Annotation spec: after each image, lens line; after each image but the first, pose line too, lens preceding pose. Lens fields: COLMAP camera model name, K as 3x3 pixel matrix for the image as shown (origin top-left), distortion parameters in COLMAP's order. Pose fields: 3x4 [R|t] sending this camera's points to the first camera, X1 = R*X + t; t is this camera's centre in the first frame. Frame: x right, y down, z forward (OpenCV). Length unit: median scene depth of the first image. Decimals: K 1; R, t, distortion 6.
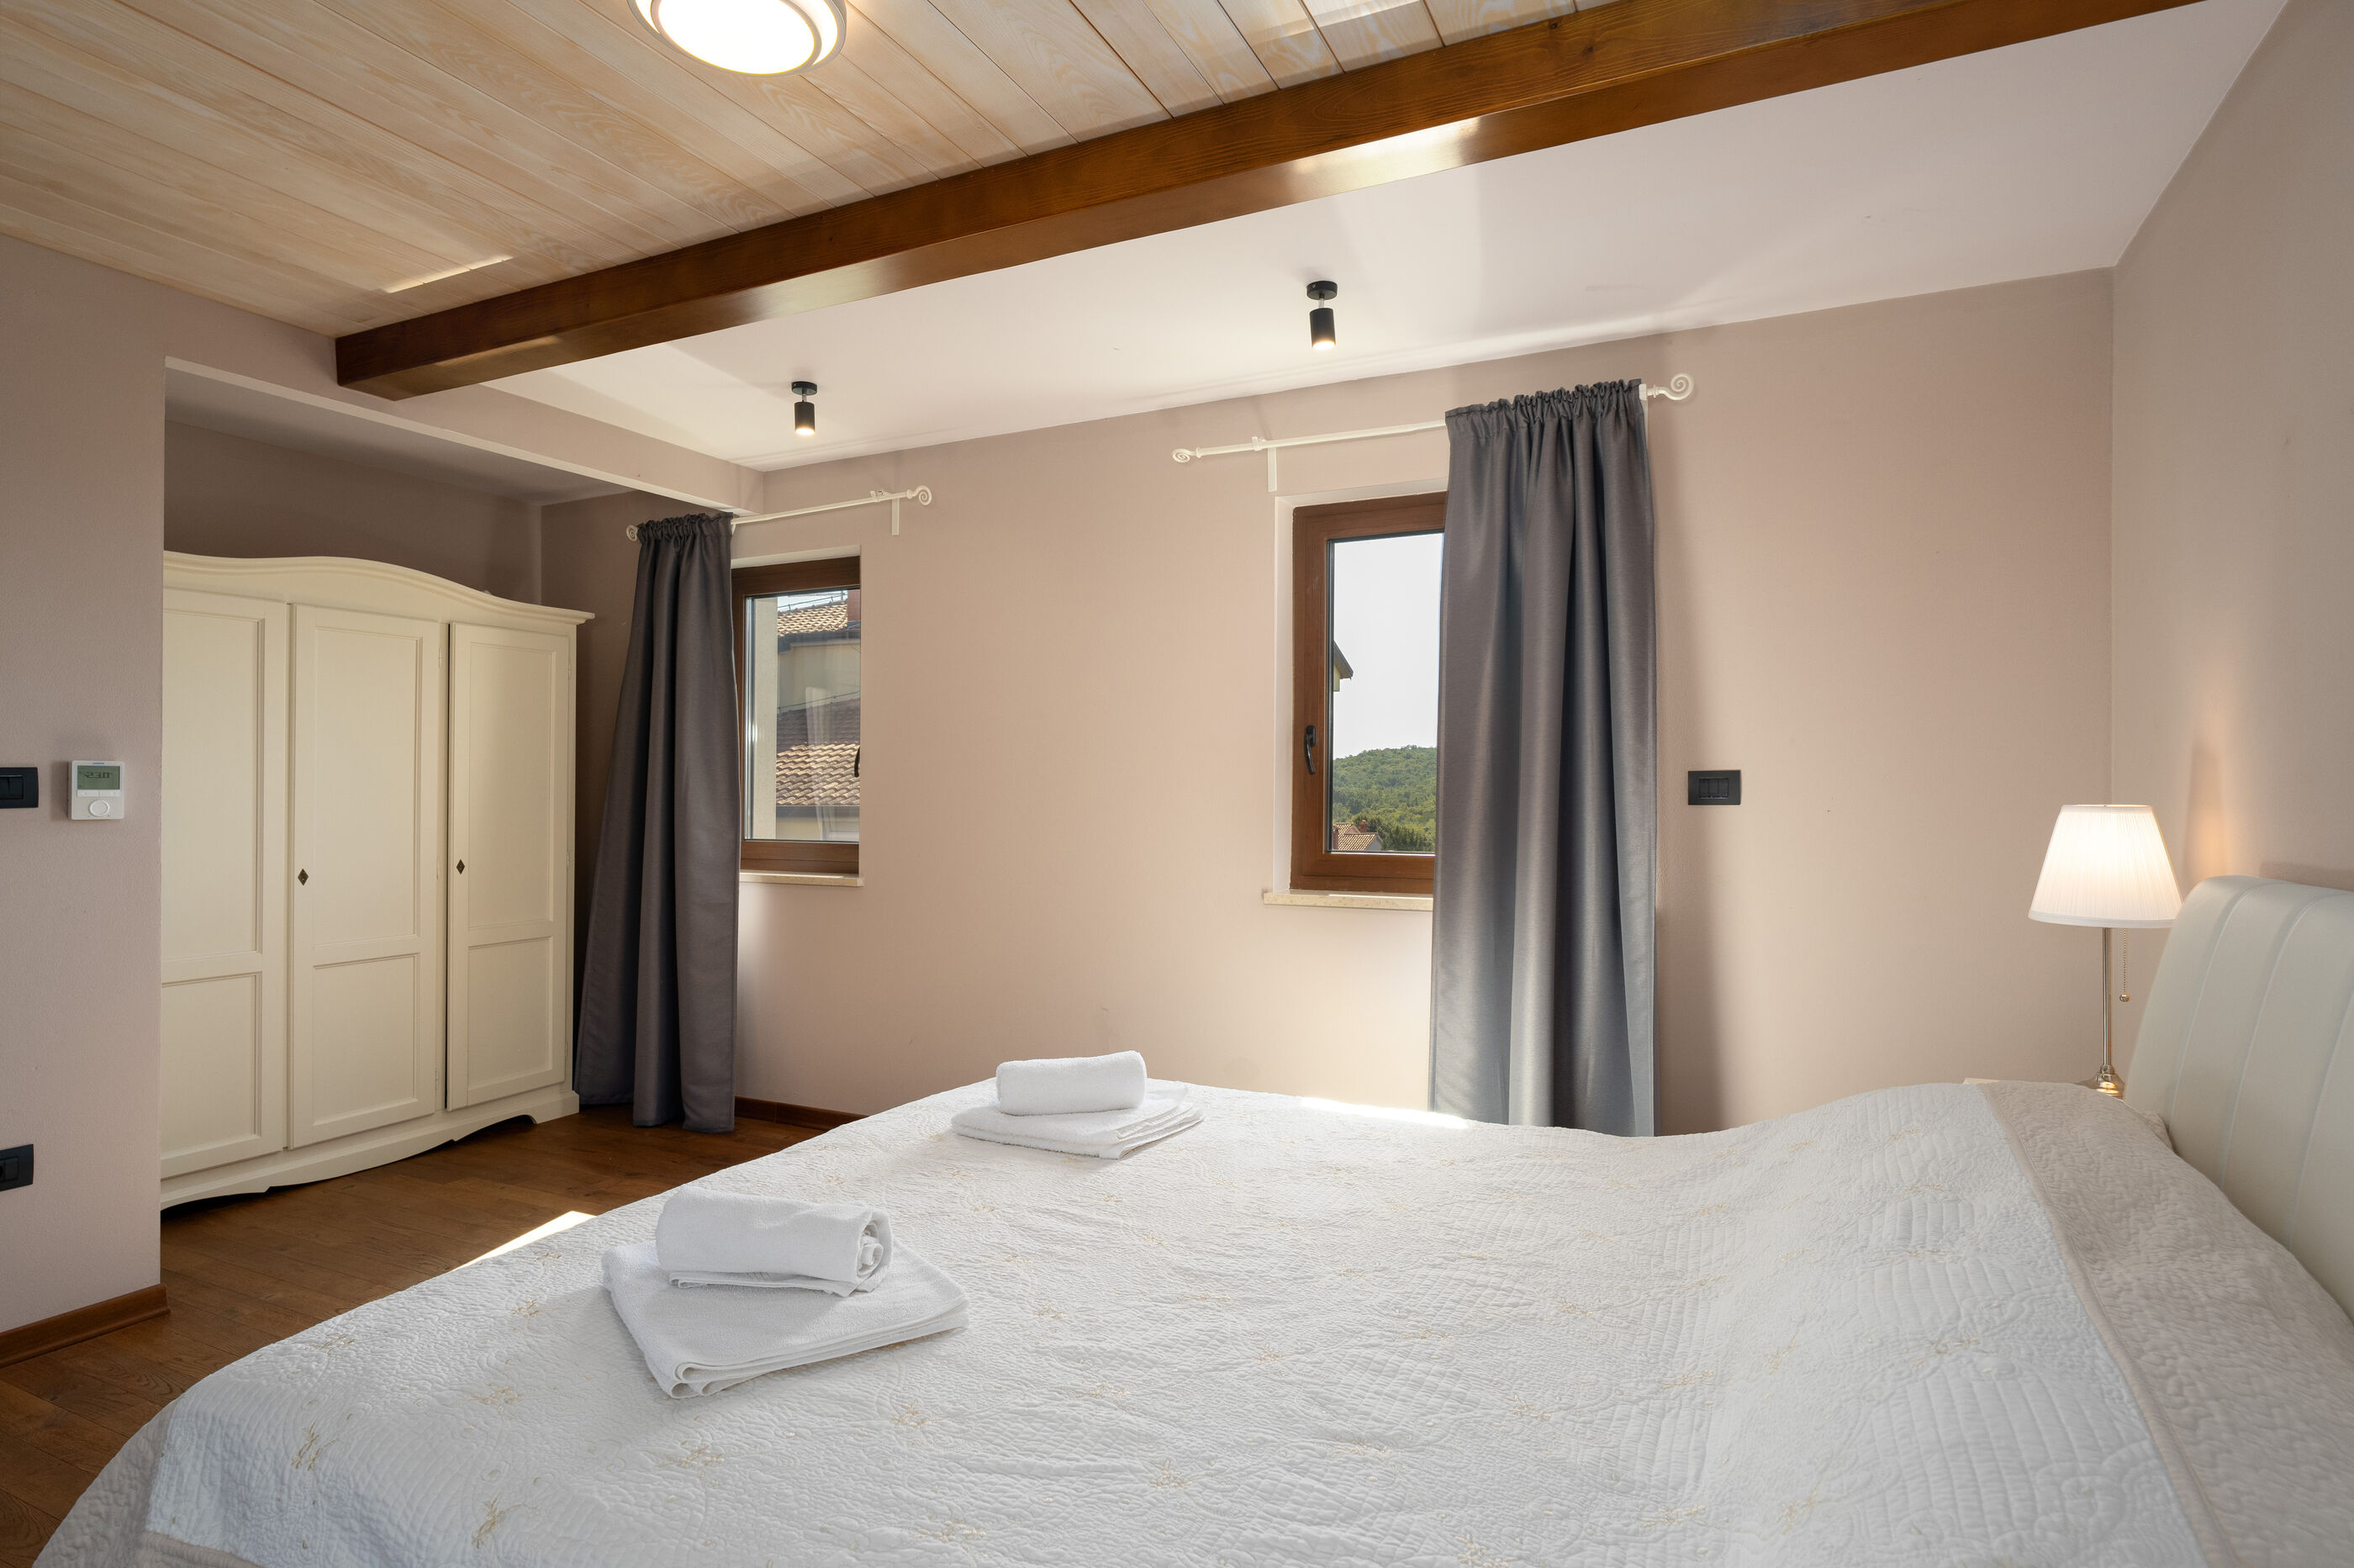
lens RADIAL K [[1184.0, 0, 1183.8], [0, 1184.0, 782.0], [0, 0, 1]] dist [0.002750, 0.000785]
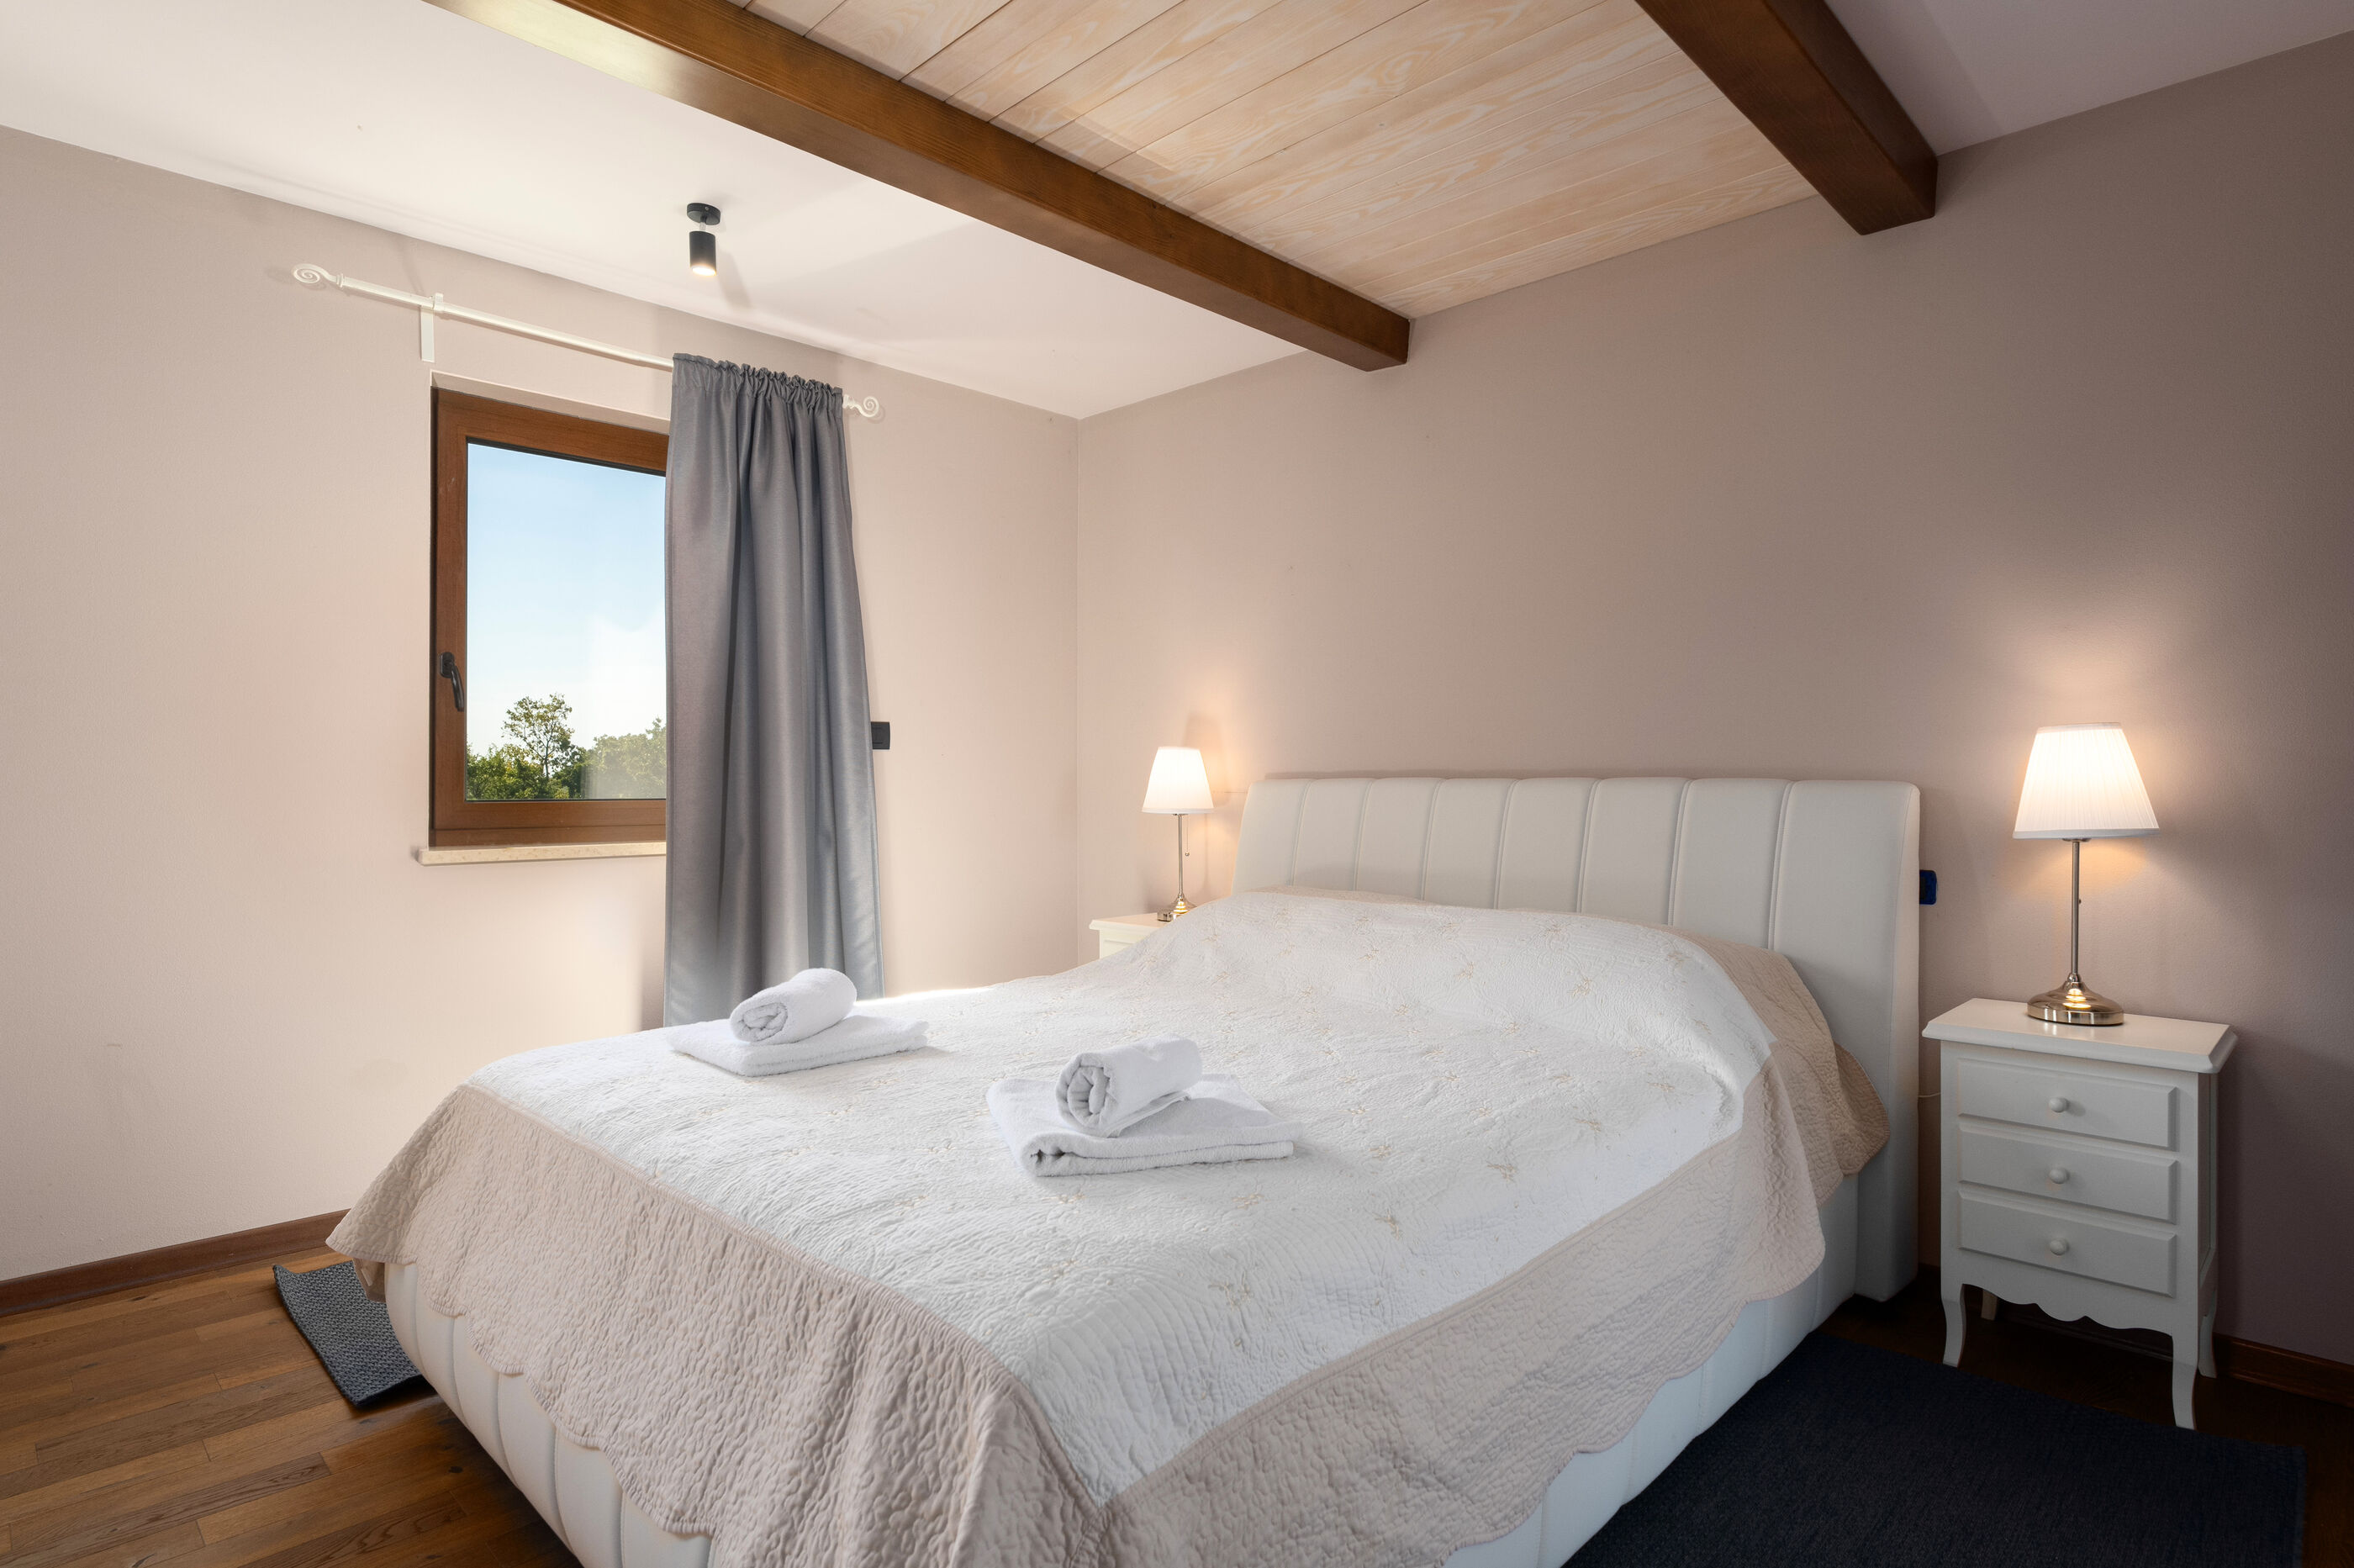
lens RADIAL K [[1253.0, 0, 1172.7], [0, 1253.0, 759.5], [0, 0, 1]] dist [-0.003163, -0.000173]
pose [[0.327883, 0.016646, 0.944572, -0.683891], [-0.004543, 0.999861, -0.016043, 0.050137], [-0.944707, 0.000969, 0.327913, 0.273302]]
